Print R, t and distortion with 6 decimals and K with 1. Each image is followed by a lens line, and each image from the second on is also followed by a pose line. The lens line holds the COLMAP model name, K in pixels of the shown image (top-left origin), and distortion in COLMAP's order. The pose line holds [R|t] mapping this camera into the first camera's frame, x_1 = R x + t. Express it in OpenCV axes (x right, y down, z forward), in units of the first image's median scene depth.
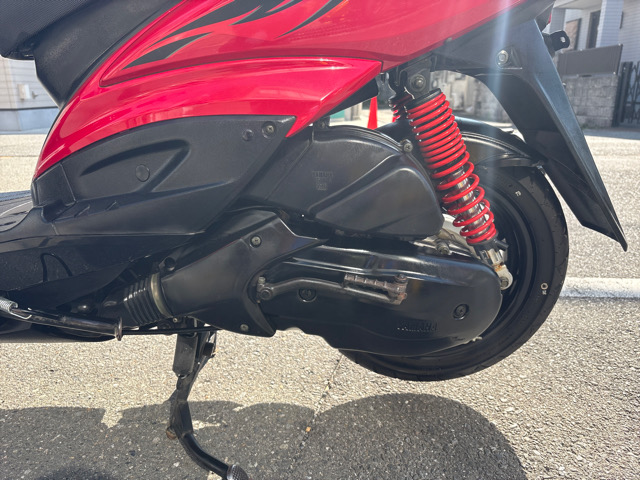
lens RADIAL K [[490.7, 0, 318.1], [0, 490.7, 241.2], [0, 0, 1]] dist [0.009804, -0.008818]
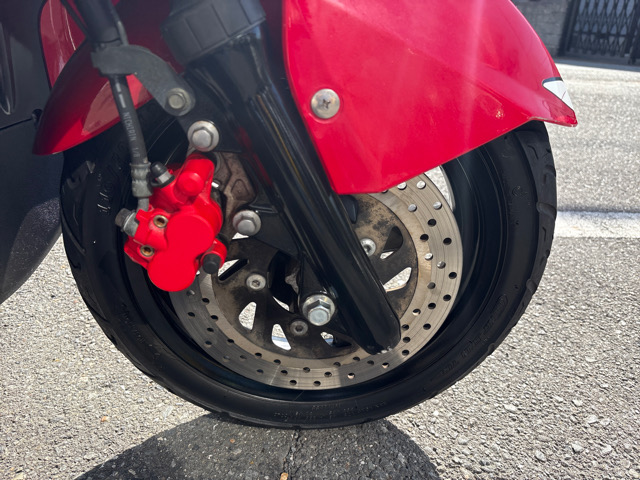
lens RADIAL K [[489.0, 0, 322.3], [0, 489.0, 240.0], [0, 0, 1]] dist [0.017587, -0.007406]
pose [[0.990991, -0.003805, 0.133871, -0.005272], [-0.015157, 0.989987, 0.140344, 0.002340], [-0.133065, -0.141109, 0.981011, 0.047523]]
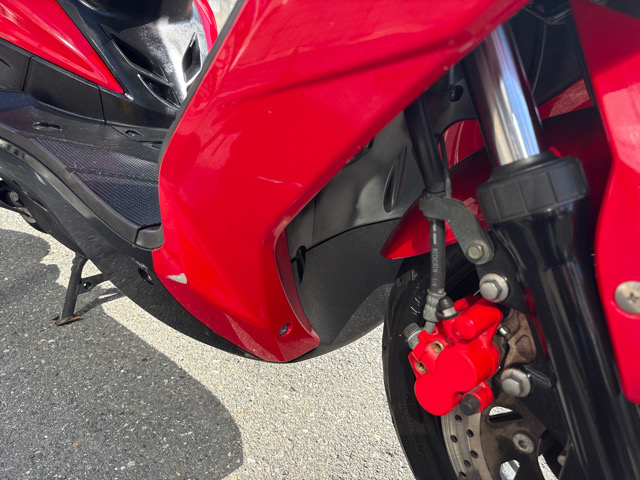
lens RADIAL K [[490.7, 0, 318.1], [0, 490.7, 241.2], [0, 0, 1]] dist [0.009804, -0.008818]
pose [[0.755733, 0.264573, -0.599057, 0.002367], [-0.251163, 0.961904, 0.107972, -0.004223], [0.604802, 0.068863, 0.793393, 0.047443]]
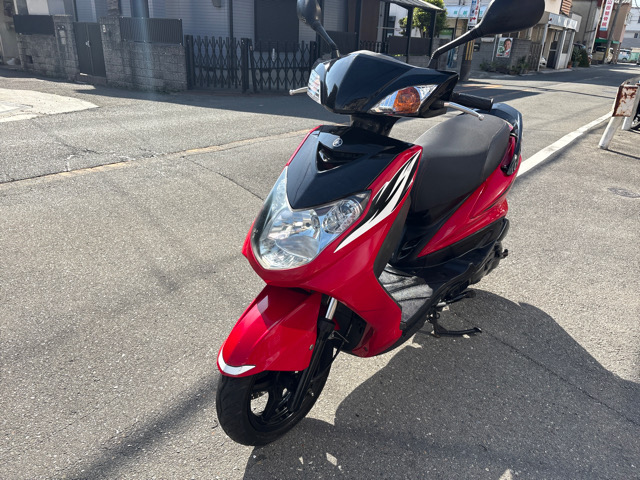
lens RADIAL K [[489.0, 0, 322.3], [0, 489.0, 240.0], [0, 0, 1]] dist [0.017587, -0.007406]
pose [[0.600770, -0.277741, 0.749624, -0.242420], [0.186322, 0.960530, 0.206560, -0.072494], [-0.777406, 0.015577, 0.628806, -0.013796]]
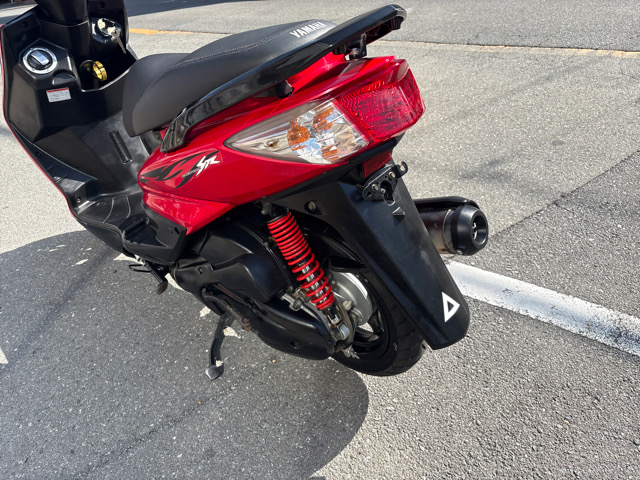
lens RADIAL K [[489.0, 0, 322.3], [0, 489.0, 240.0], [0, 0, 1]] dist [0.017587, -0.007406]
pose [[0.770064, 0.274011, -0.576125, 0.097540], [-0.073322, 0.935093, 0.346736, -0.060700], [0.633740, -0.224766, 0.740172, -0.003801]]
